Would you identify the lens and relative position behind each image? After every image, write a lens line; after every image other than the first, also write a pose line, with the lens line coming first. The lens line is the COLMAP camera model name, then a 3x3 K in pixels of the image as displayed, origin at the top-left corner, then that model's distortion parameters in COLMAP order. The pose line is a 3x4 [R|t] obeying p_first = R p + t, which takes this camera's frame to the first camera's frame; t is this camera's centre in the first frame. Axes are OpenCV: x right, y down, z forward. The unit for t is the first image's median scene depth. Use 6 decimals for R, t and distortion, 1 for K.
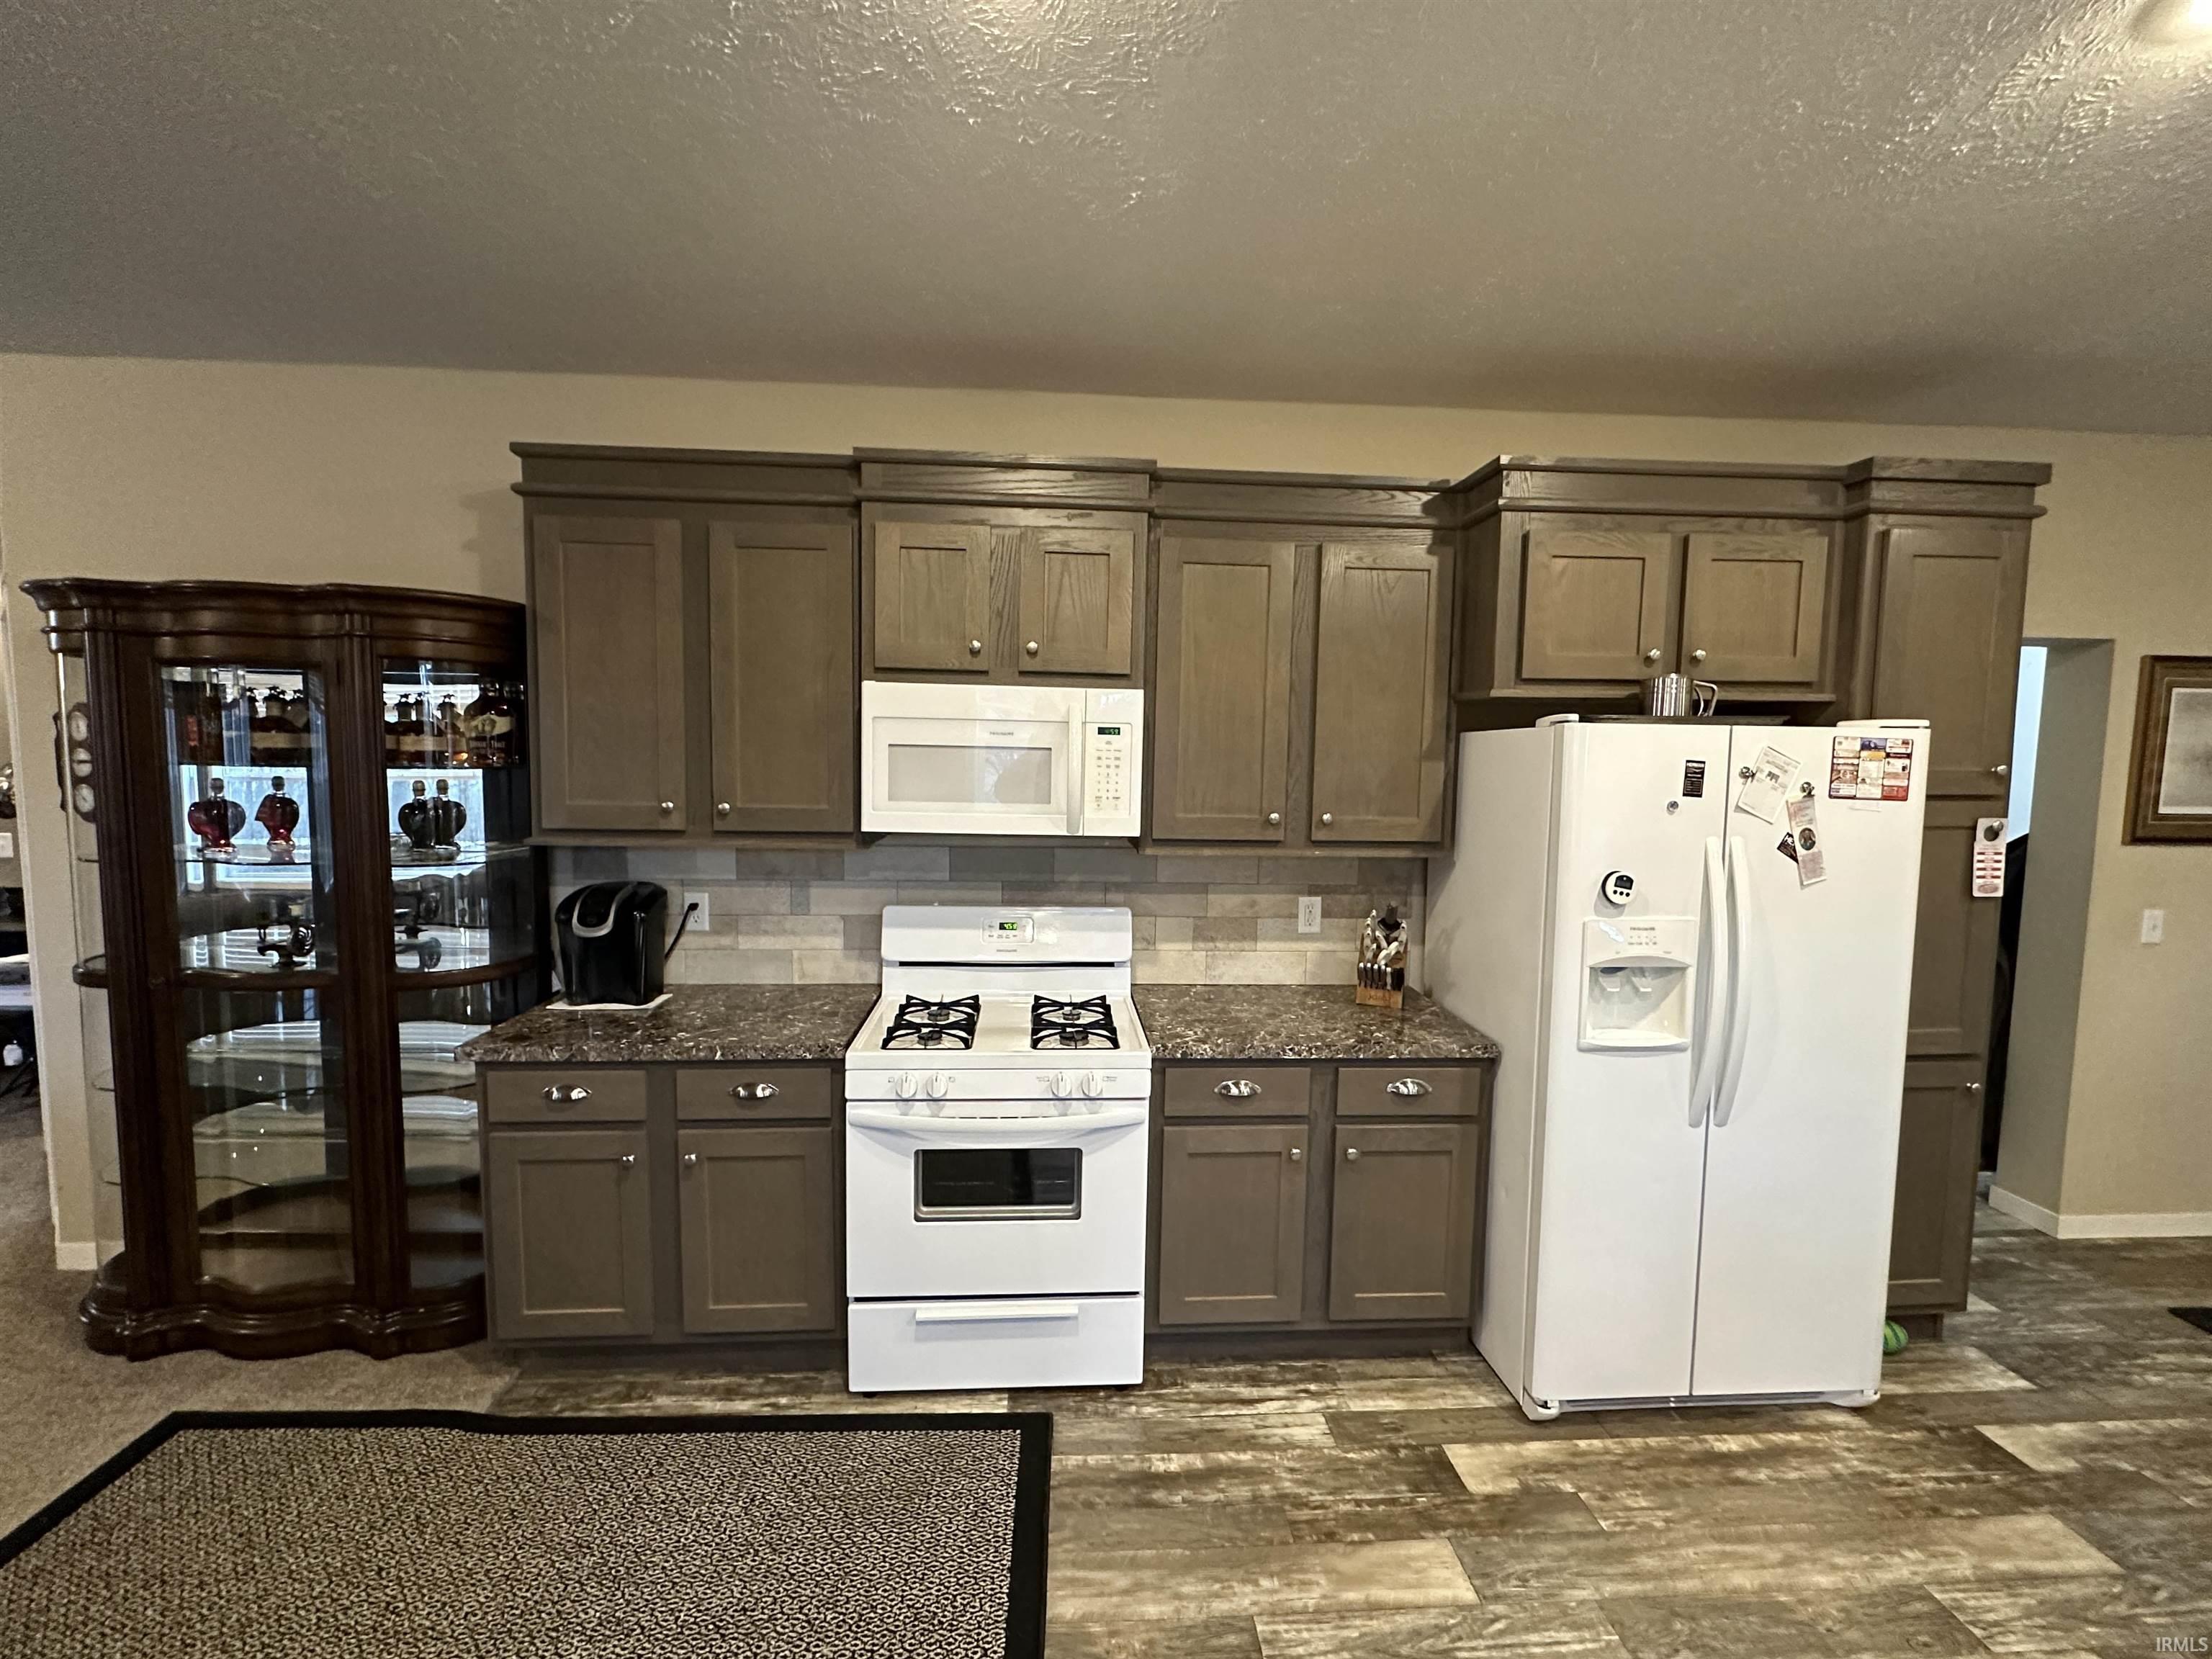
lens RADIAL K [[973.7, 0, 1106.4], [0, 973.7, 836.8], [0, 0, 1]] dist [0.001282, -0.000312]
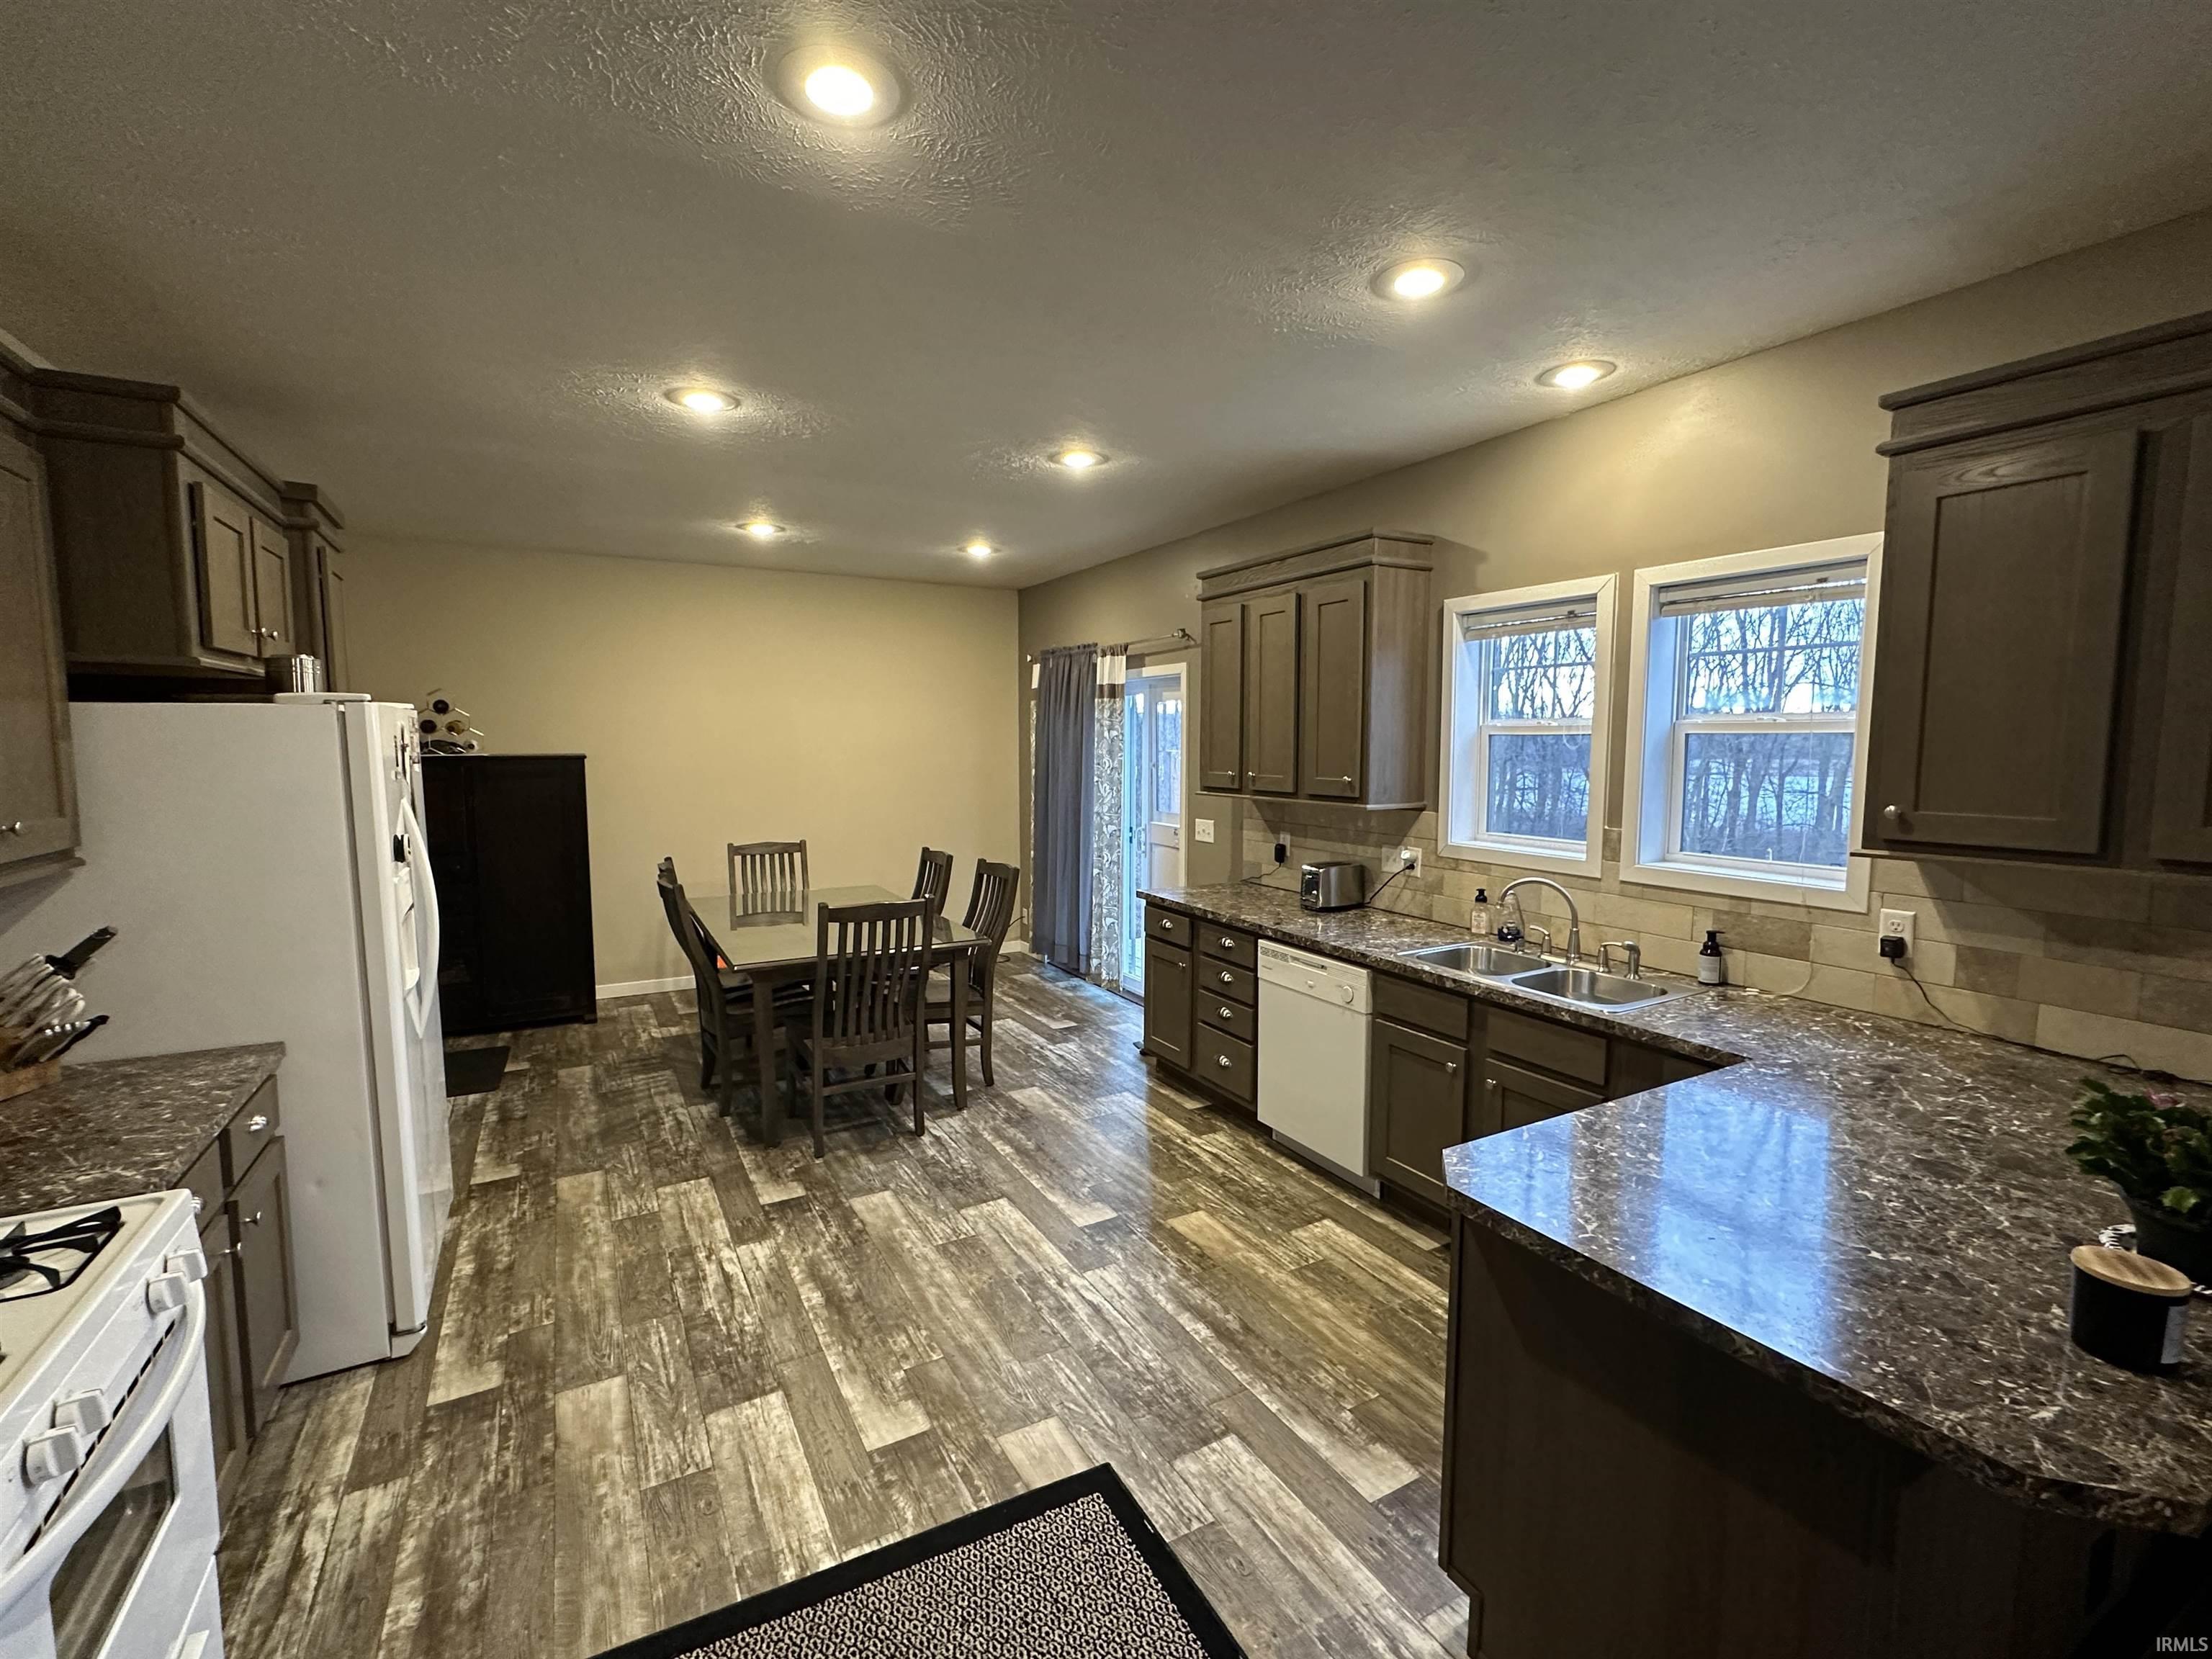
lens RADIAL K [[973.7, 0, 1106.4], [0, 973.7, 836.8], [0, 0, 1]] dist [0.001282, -0.000312]
pose [[-0.431890, -0.106906, 0.895568, -0.822069], [0.067037, 0.986399, 0.150077, -0.074863], [-0.899432, 0.124853, -0.418849, 0.711209]]
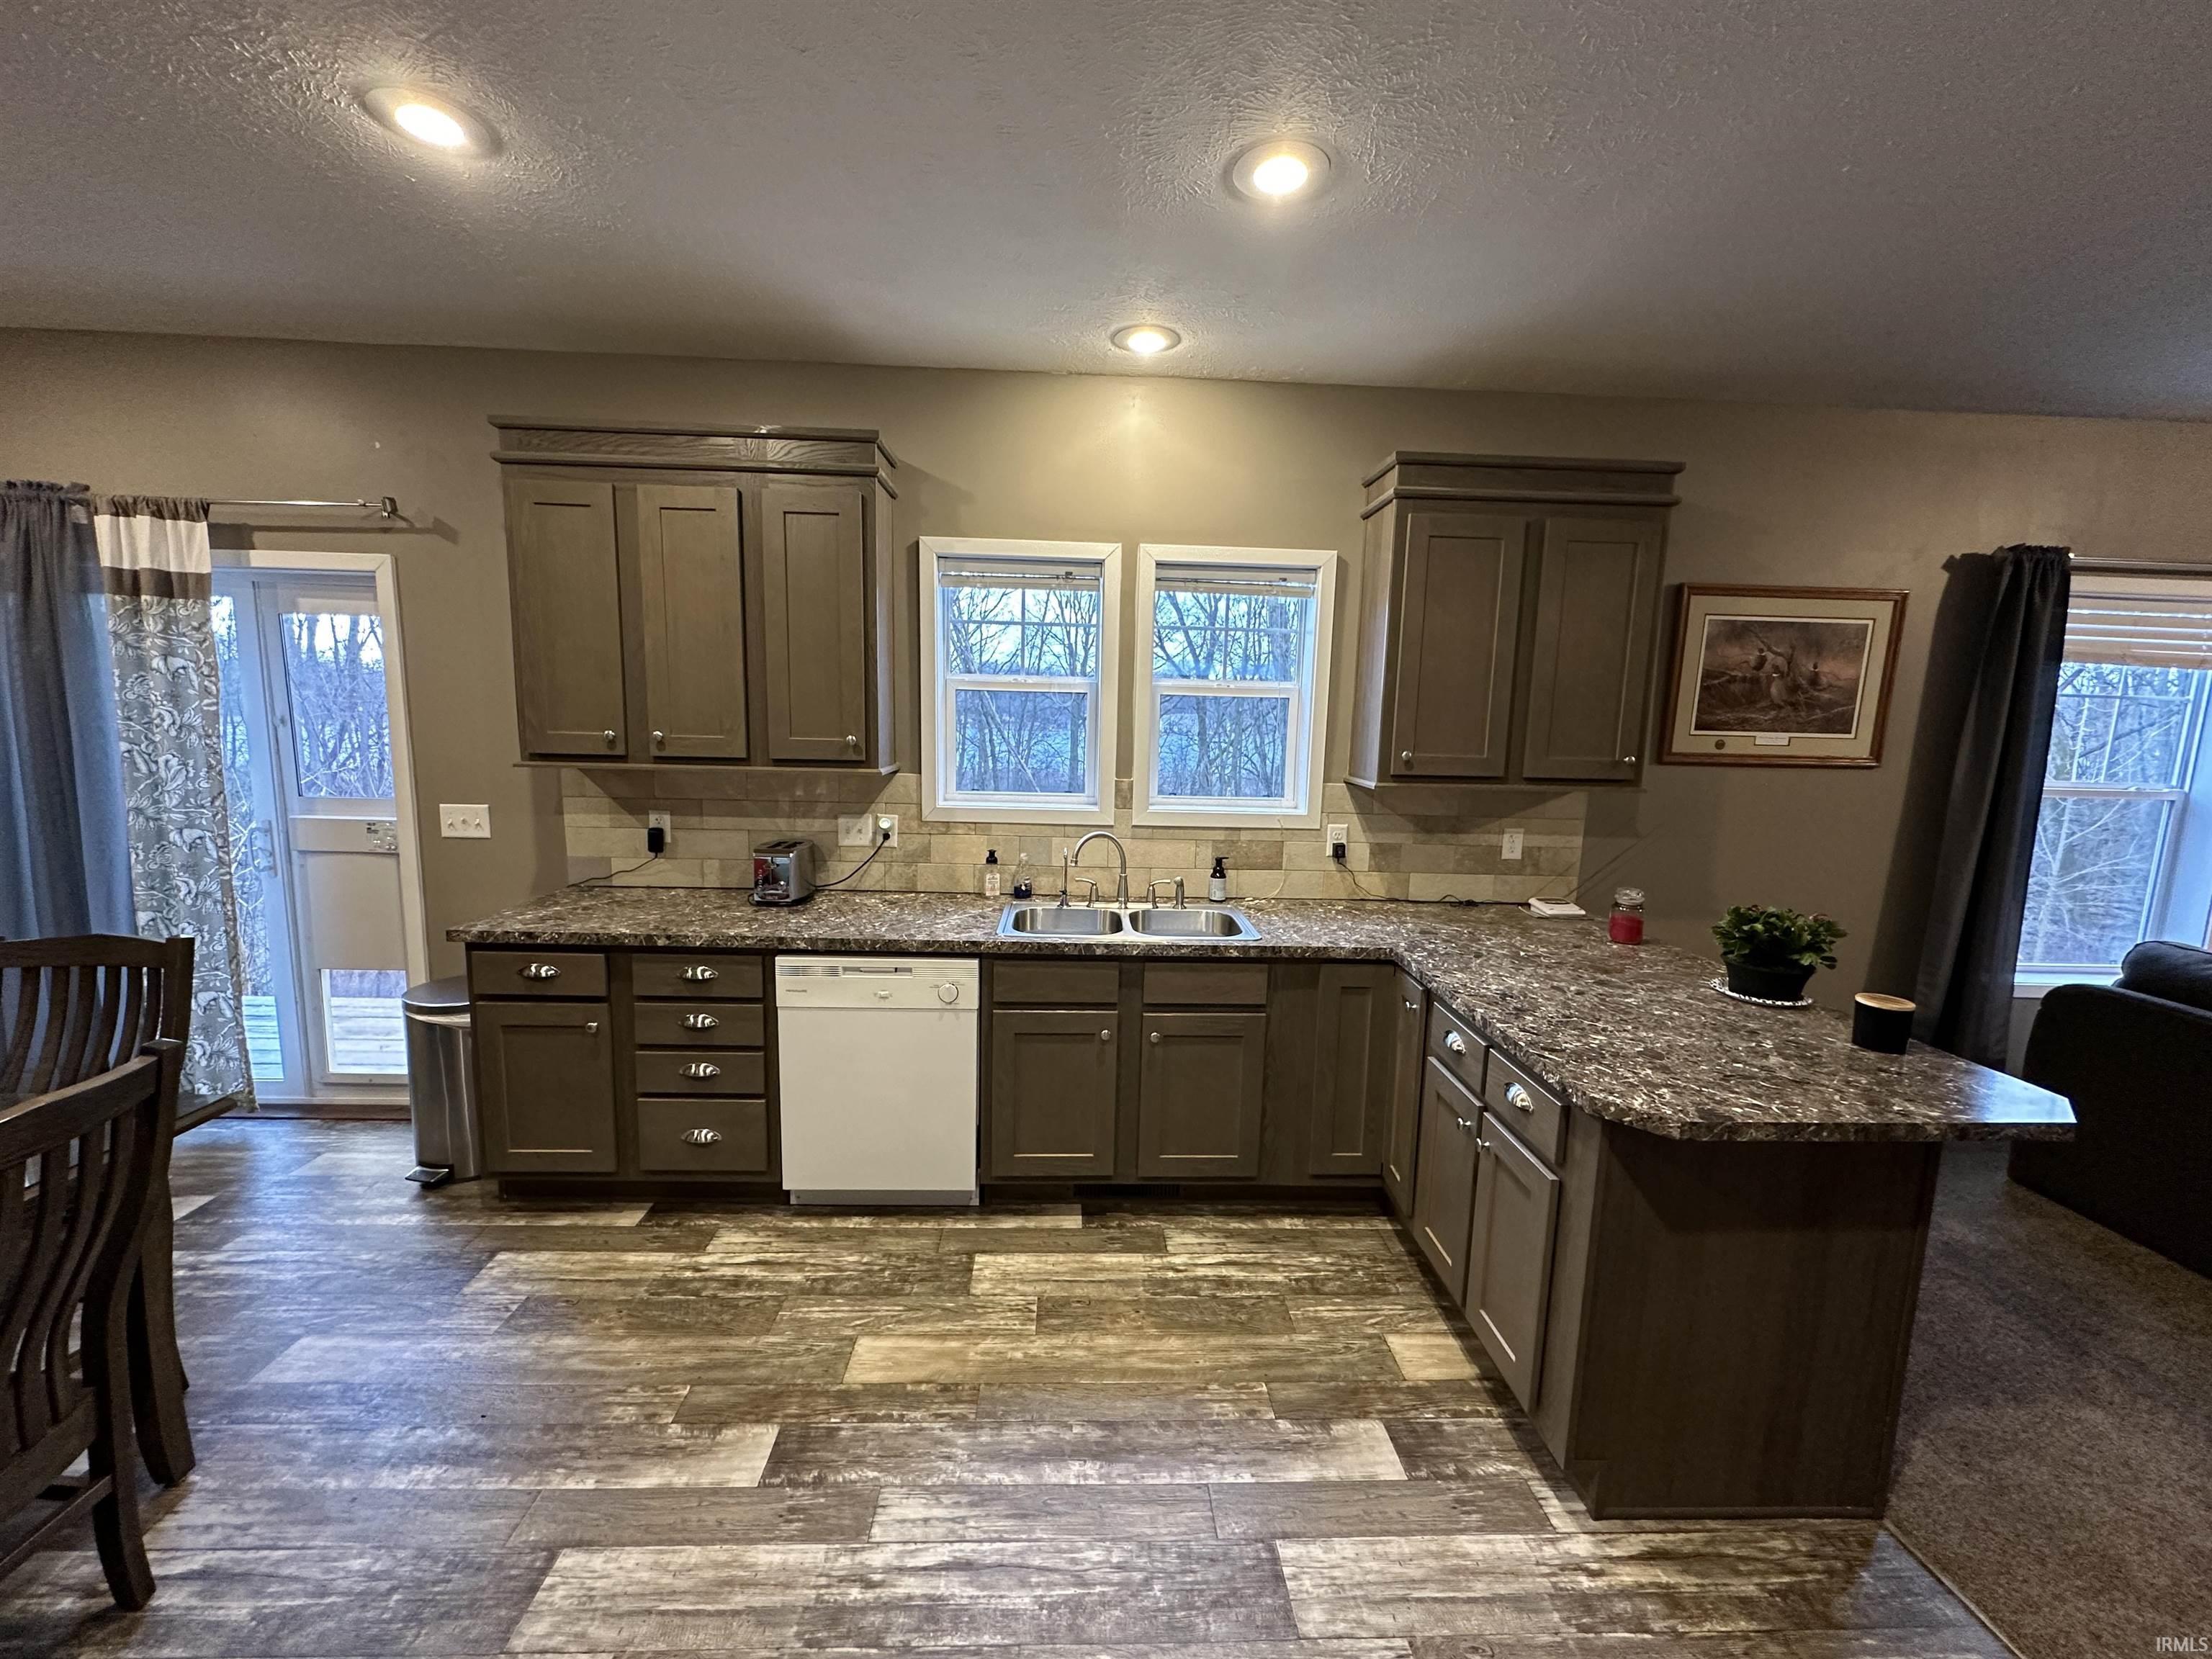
lens RADIAL K [[879.0, 0, 1105.3], [0, 879.0, 832.5], [0, 0, 1]] dist [-0.000156, 0.000141]
pose [[-0.998862, -0.044612, 0.016841, 0.100572], [-0.039788, 0.974394, 0.221299, -0.053636], [-0.026282, 0.220377, -0.975061, 0.846701]]
